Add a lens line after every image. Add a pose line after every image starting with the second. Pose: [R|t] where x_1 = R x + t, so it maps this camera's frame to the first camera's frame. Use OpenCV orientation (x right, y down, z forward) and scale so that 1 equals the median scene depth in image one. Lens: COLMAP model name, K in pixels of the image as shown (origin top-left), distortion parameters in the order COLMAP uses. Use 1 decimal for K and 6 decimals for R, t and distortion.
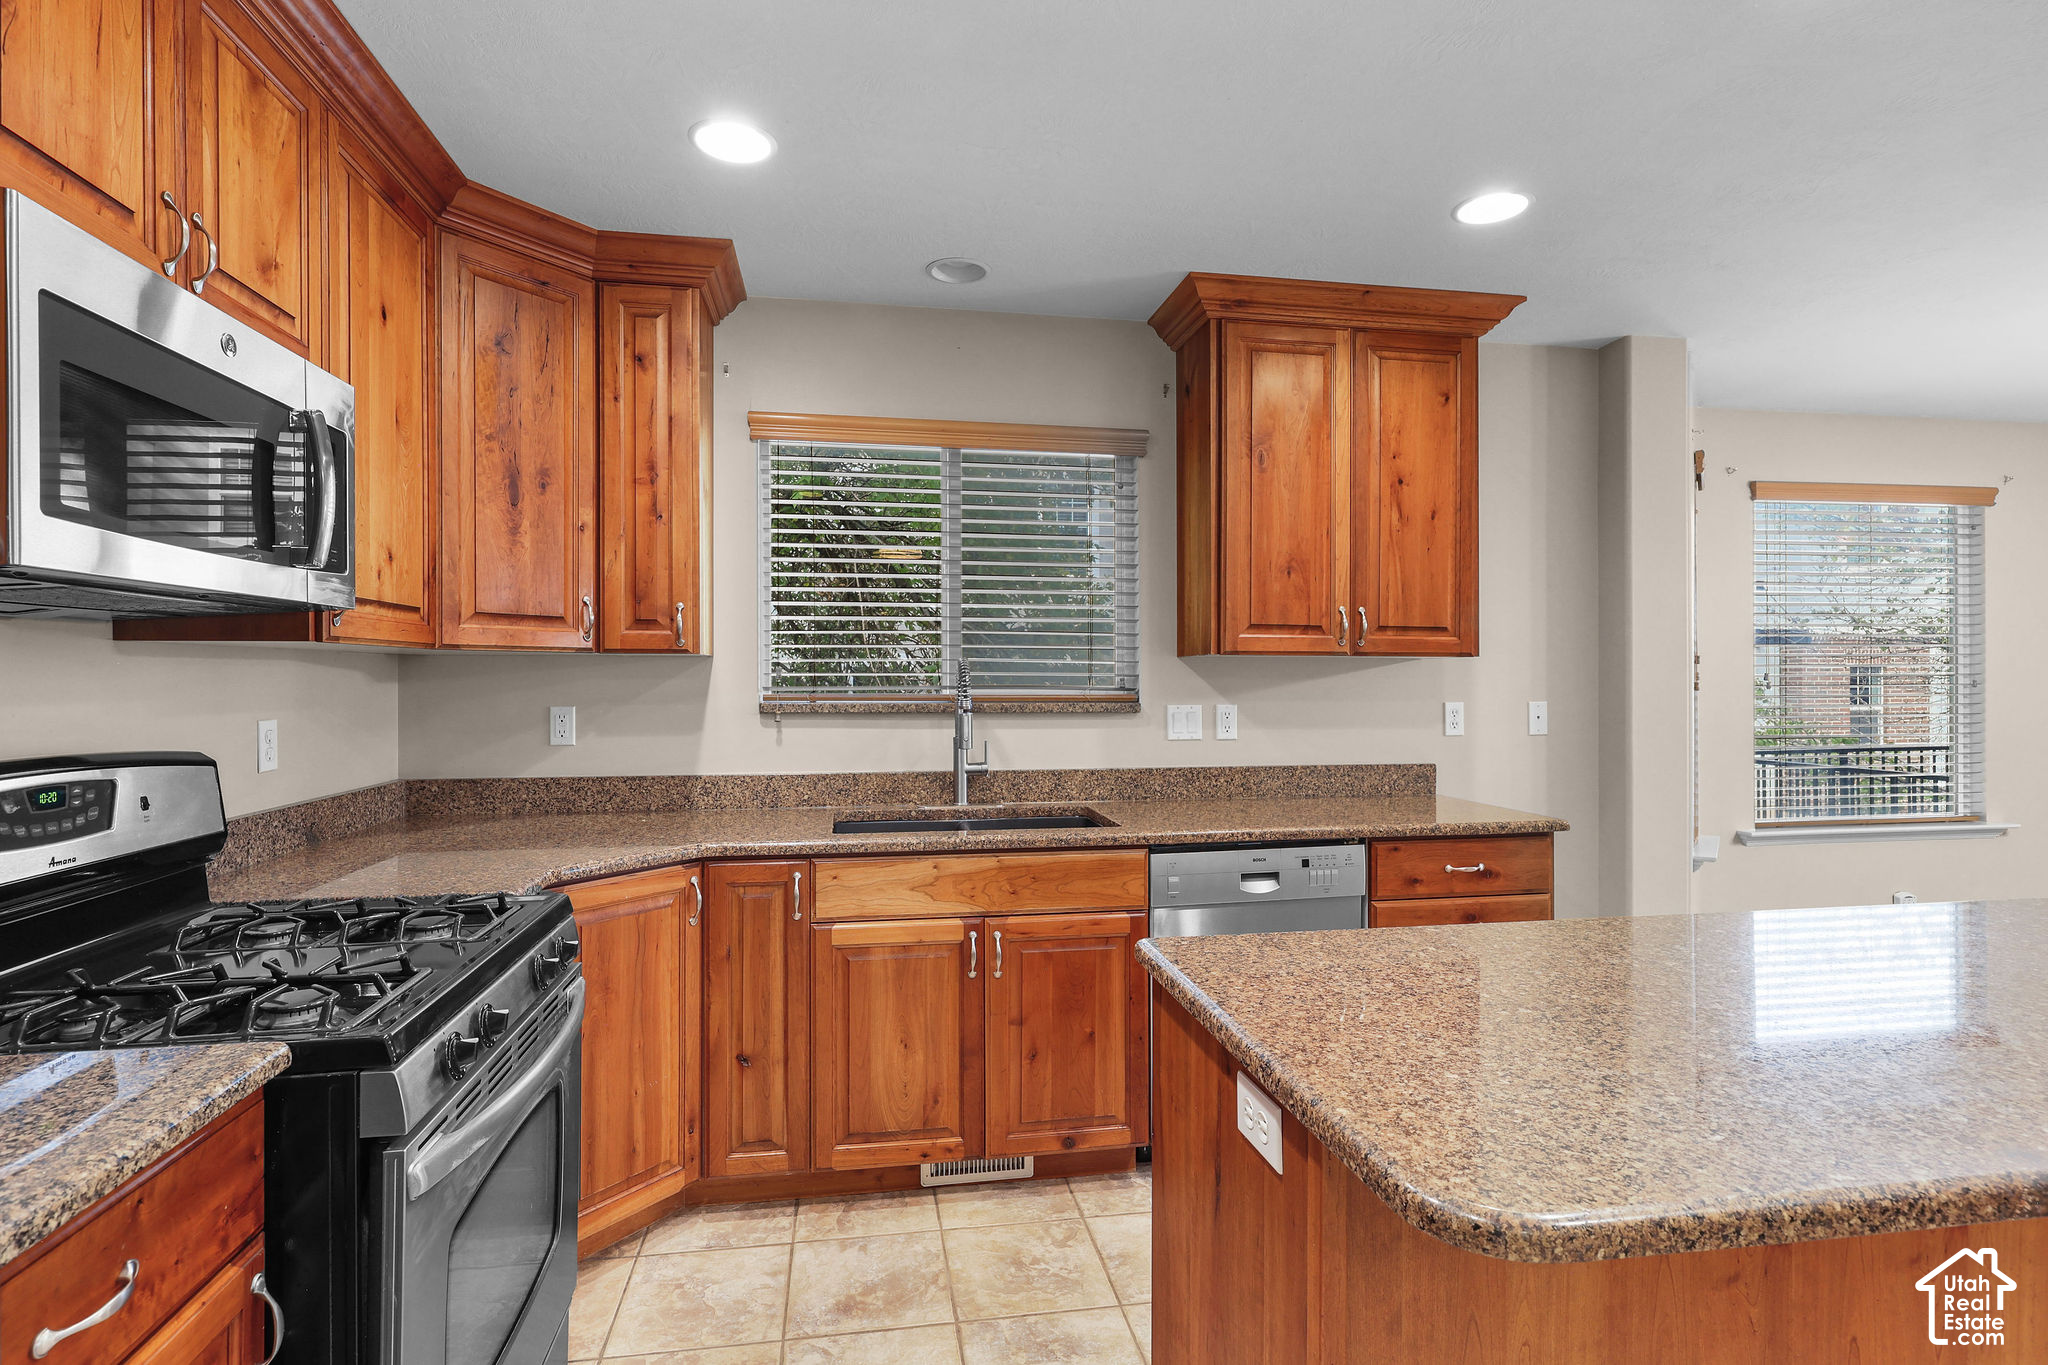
lens RADIAL K [[999.9, 0, 1023.5], [0, 999.9, 677.1], [0, 0, 1]] dist [0.000431, -0.002137]
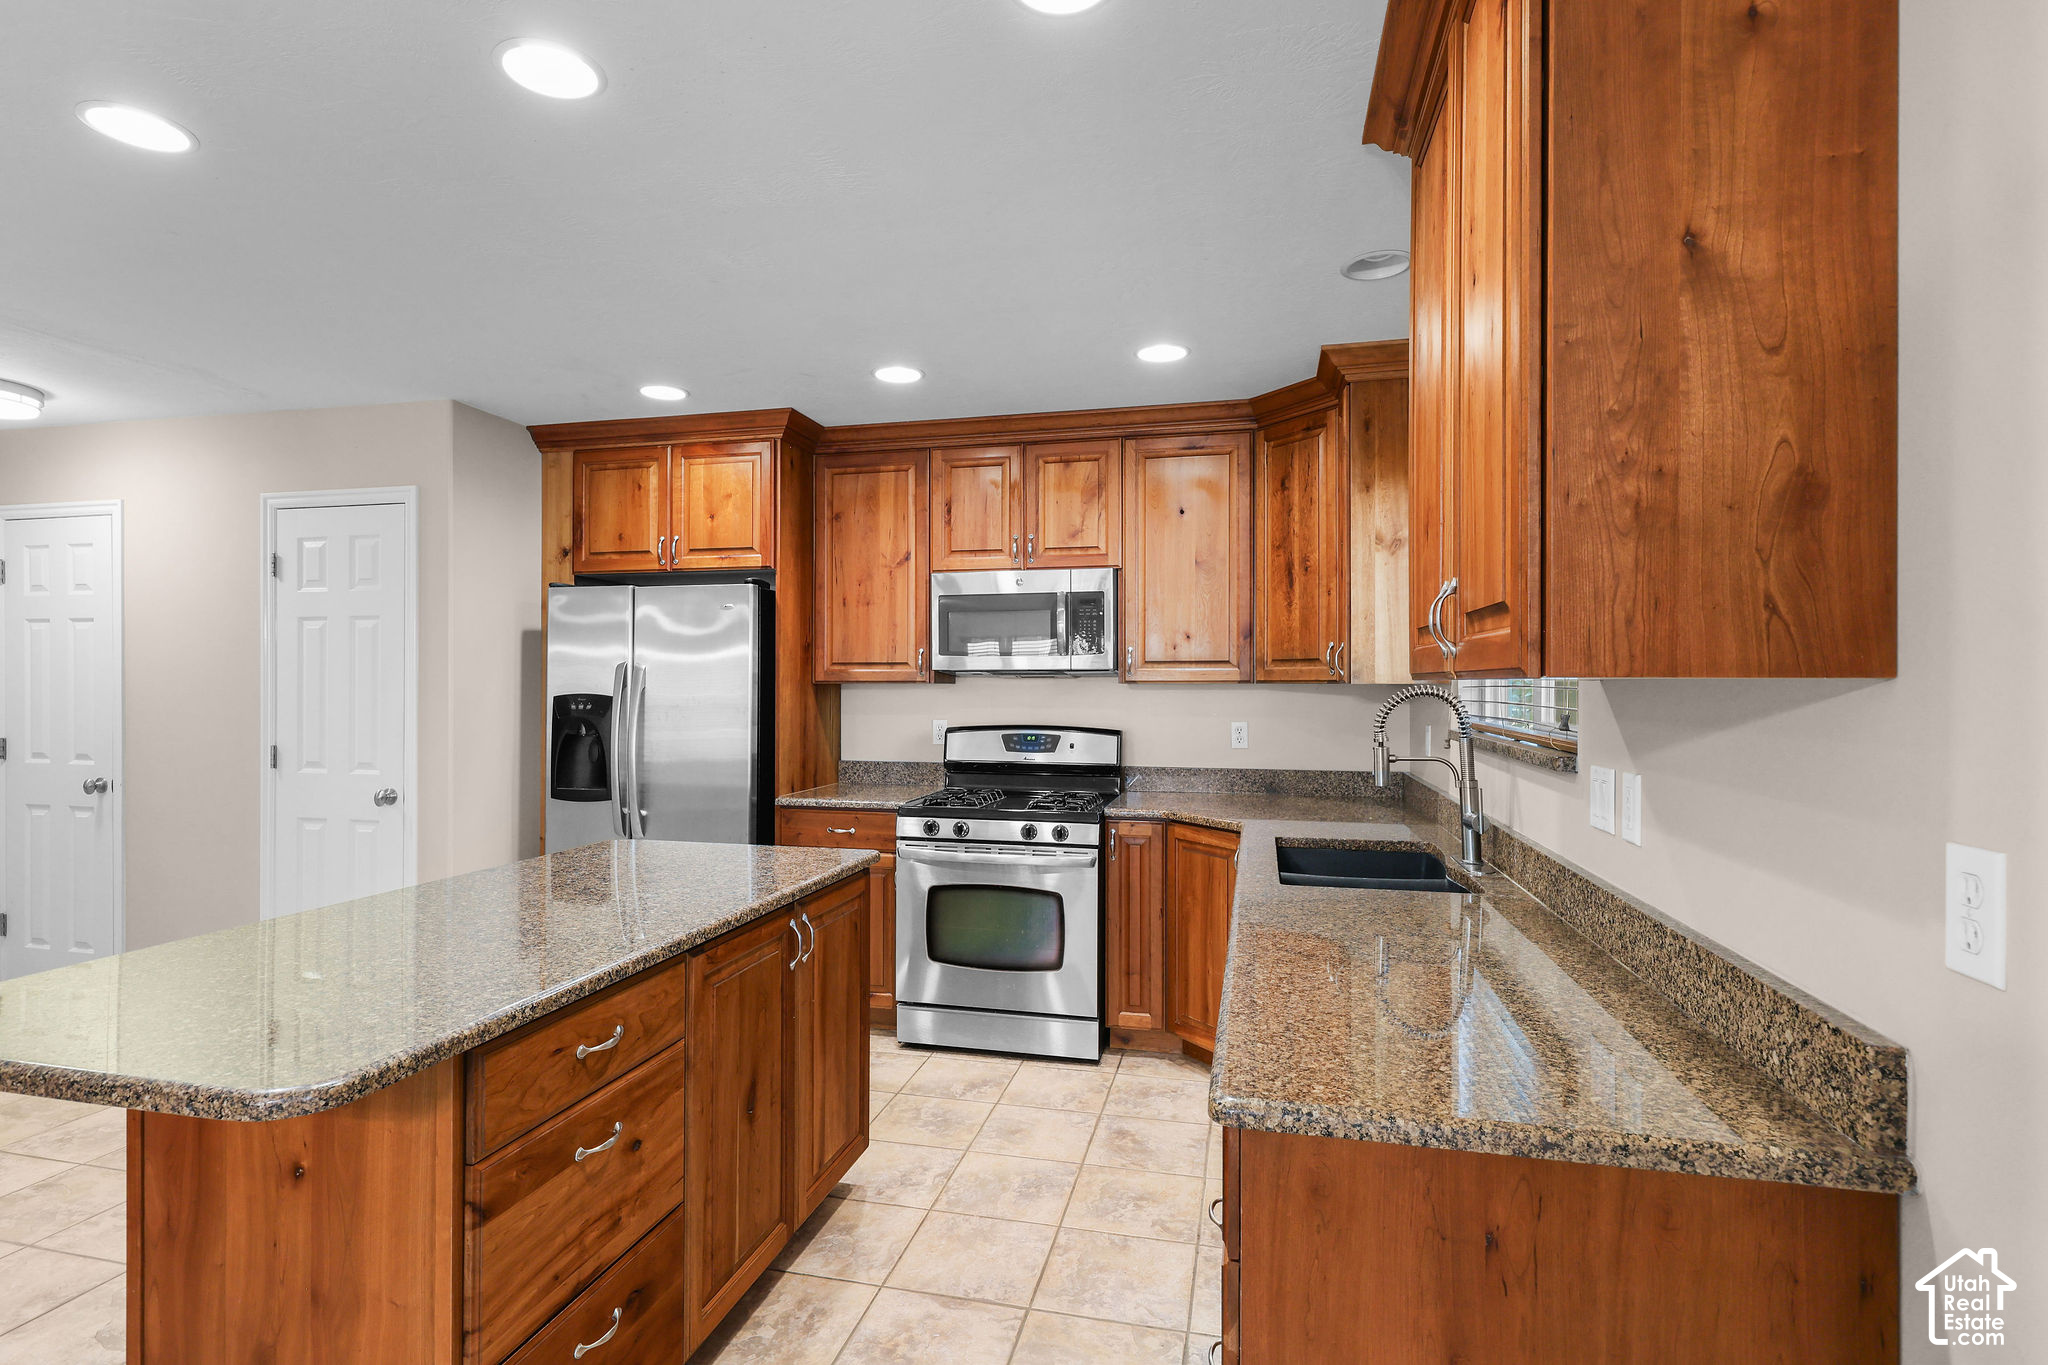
lens RADIAL K [[999.9, 0, 1033.0], [0, 999.9, 676.5], [0, 0, 1]] dist [0.000431, -0.002137]
pose [[-0.377137, -0.008419, -0.926119, 0.851551], [0.001768, 0.999950, -0.009810, -0.017958], [0.926156, -0.005337, -0.377103, 0.987723]]
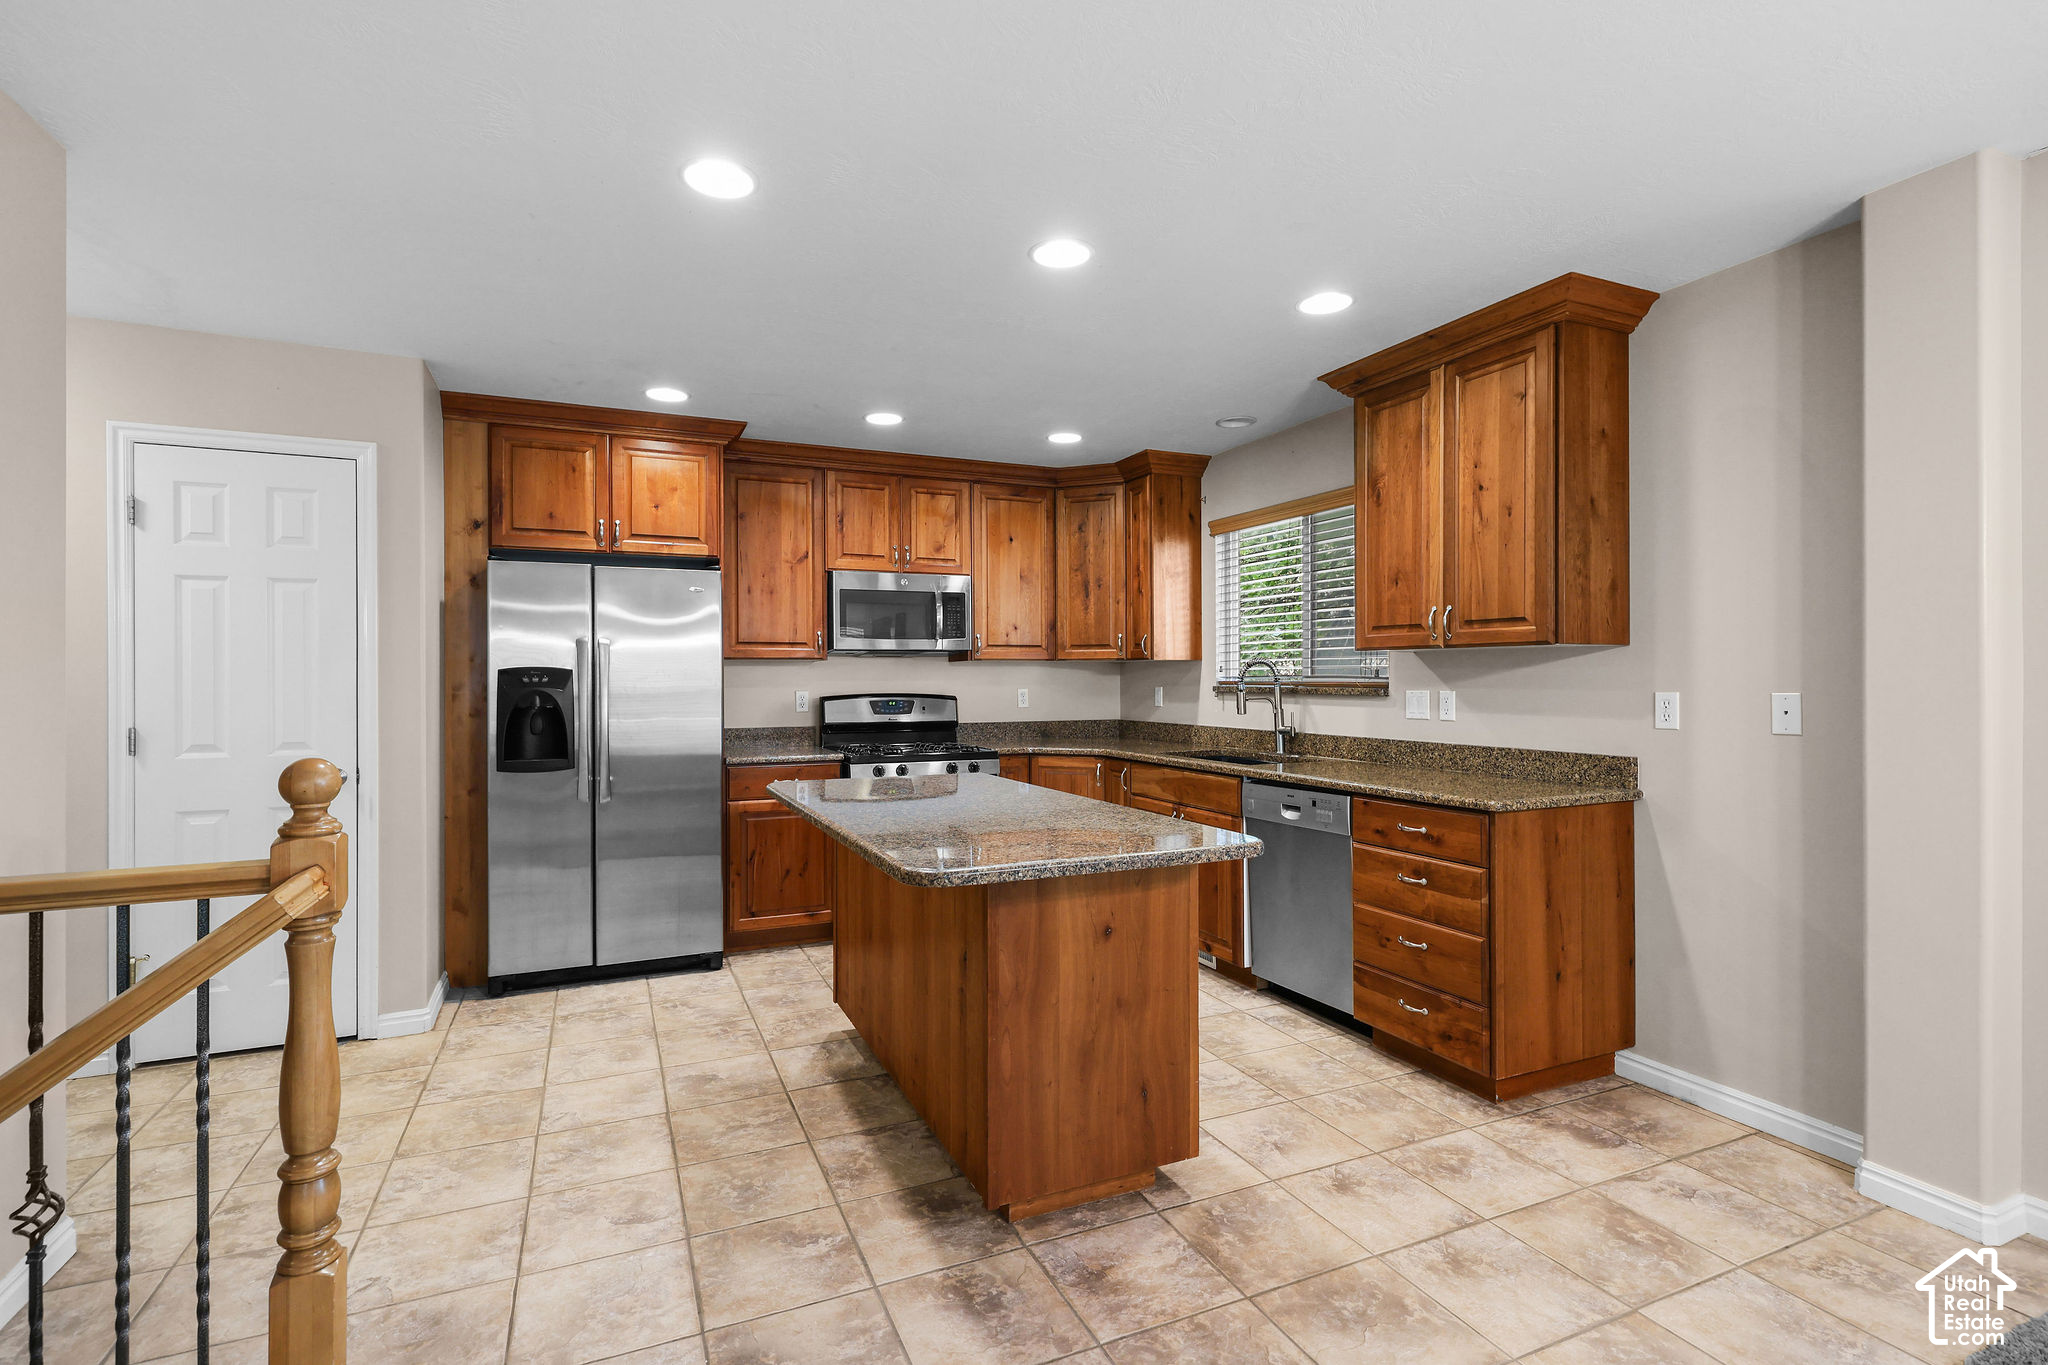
lens RADIAL K [[927.4, 0, 1006.9], [0, 927.4, 682.3], [0, 0, 1]] dist [0.001902, -0.000863]
pose [[0.255577, 0.003895, -0.966781, 1.227301], [0.007048, 0.999958, 0.005892, 0.008085], [0.966763, -0.008320, 0.255539, 0.235068]]
